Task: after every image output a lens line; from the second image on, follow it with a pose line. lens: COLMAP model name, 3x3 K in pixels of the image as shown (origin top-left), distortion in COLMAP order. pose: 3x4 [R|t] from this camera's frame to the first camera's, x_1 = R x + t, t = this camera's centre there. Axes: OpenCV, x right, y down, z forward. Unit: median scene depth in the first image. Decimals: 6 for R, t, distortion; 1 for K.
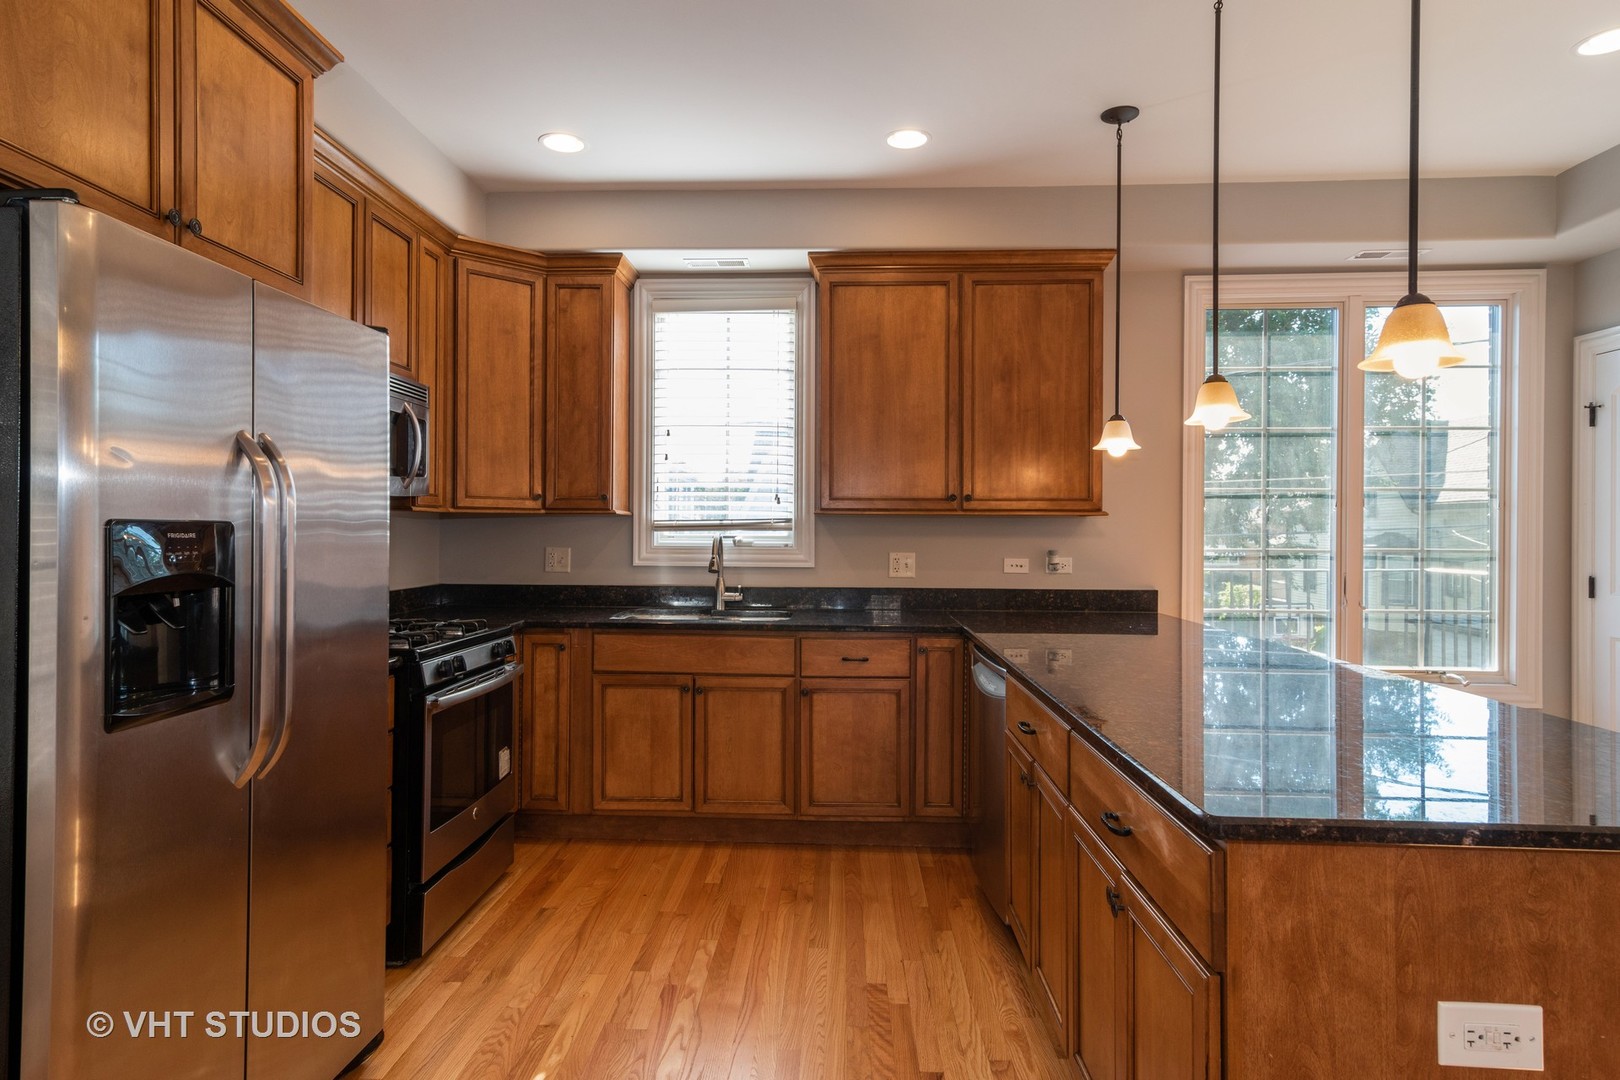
lens RADIAL K [[918.4, 0, 831.1], [0, 918.4, 541.1], [0, 0, 1]] dist [0.016316, 0.001609]
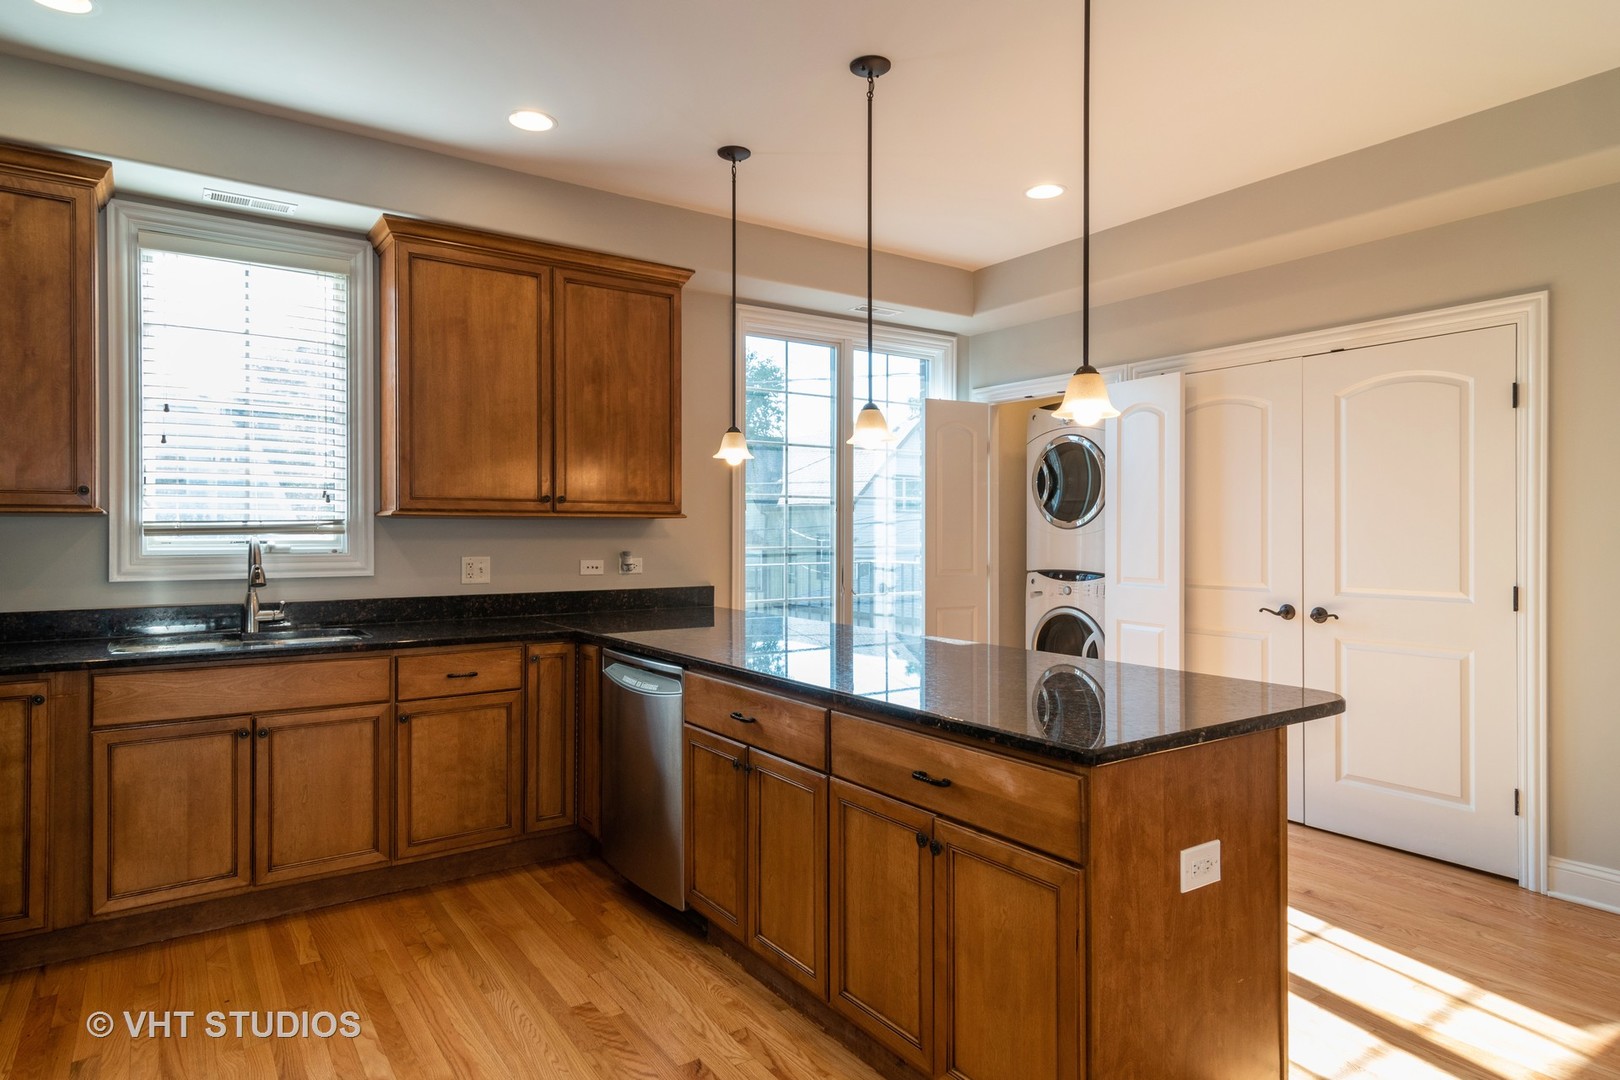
lens RADIAL K [[918.4, 0, 816.1], [0, 918.4, 545.2], [0, 0, 1]] dist [0.016316, 0.001609]
pose [[0.798041, -0.014506, 0.602428, -0.225575], [0.010550, 0.999893, 0.010100, -0.005282], [-0.602510, -0.001704, 0.798109, 0.055901]]
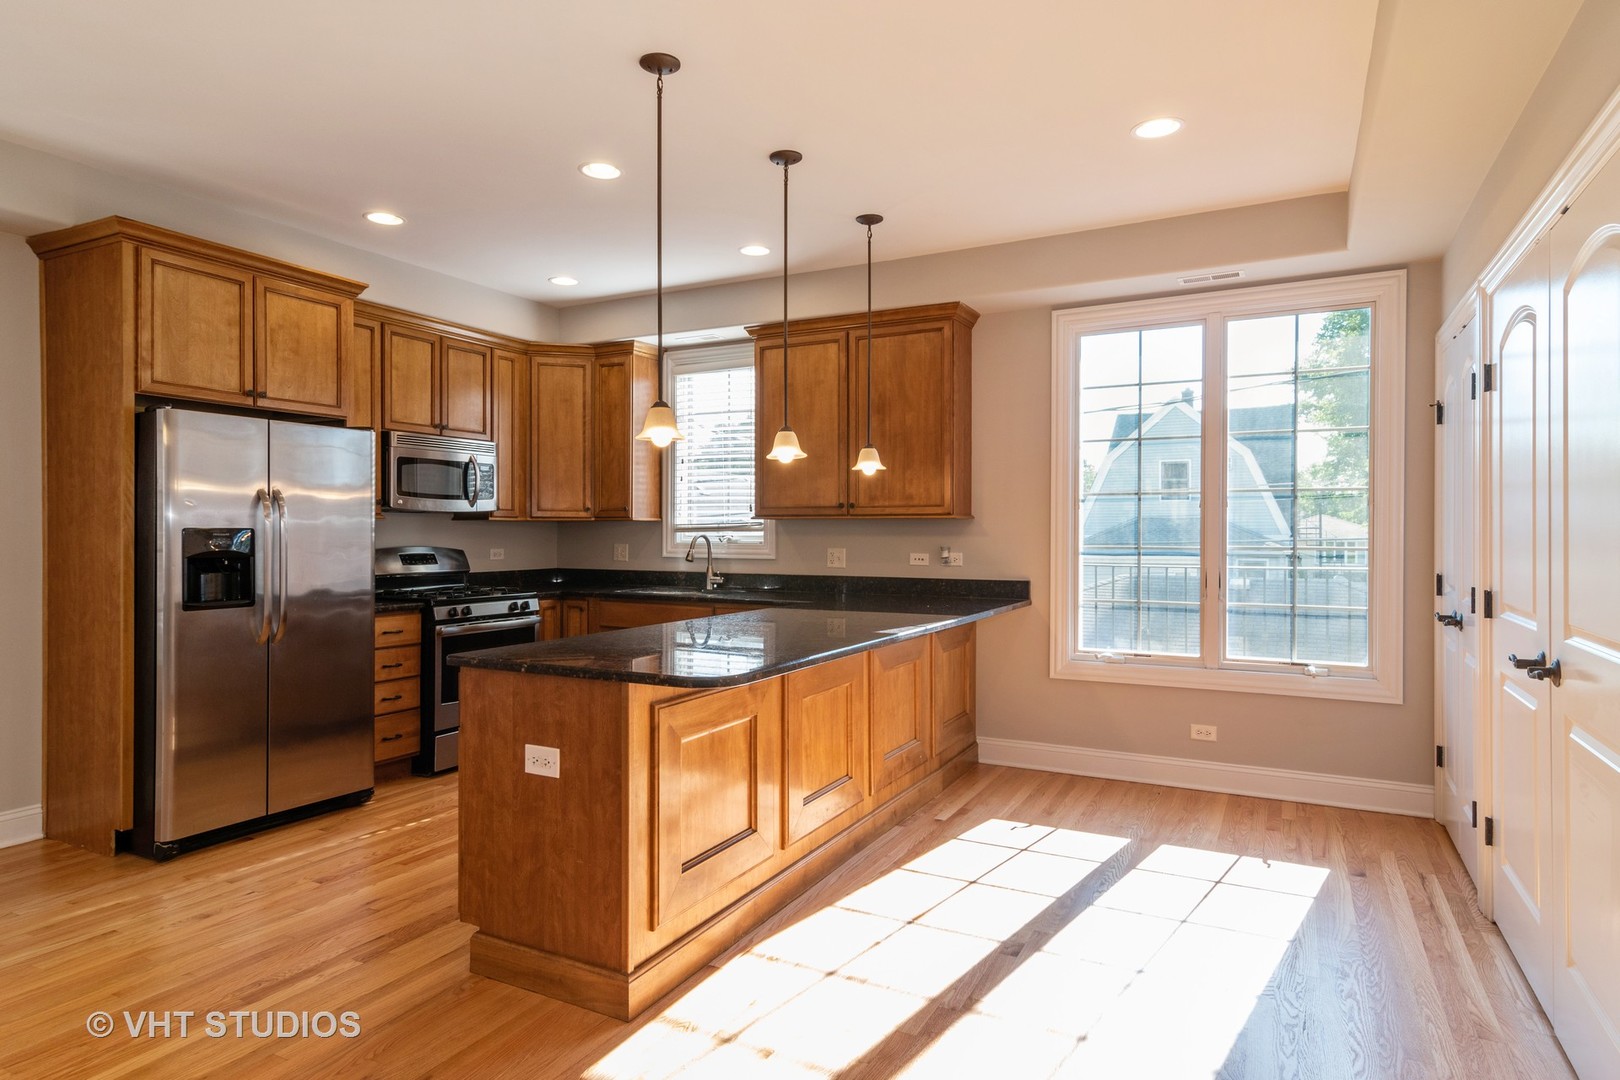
lens RADIAL K [[918.4, 0, 799.5], [0, 918.4, 554.8], [0, 0, 1]] dist [0.016316, 0.001609]
pose [[0.904377, 0.006731, -0.426682, 0.636172], [-0.001029, 0.999907, 0.013594, 0.004770], [0.426734, -0.011855, 0.904300, -0.203179]]
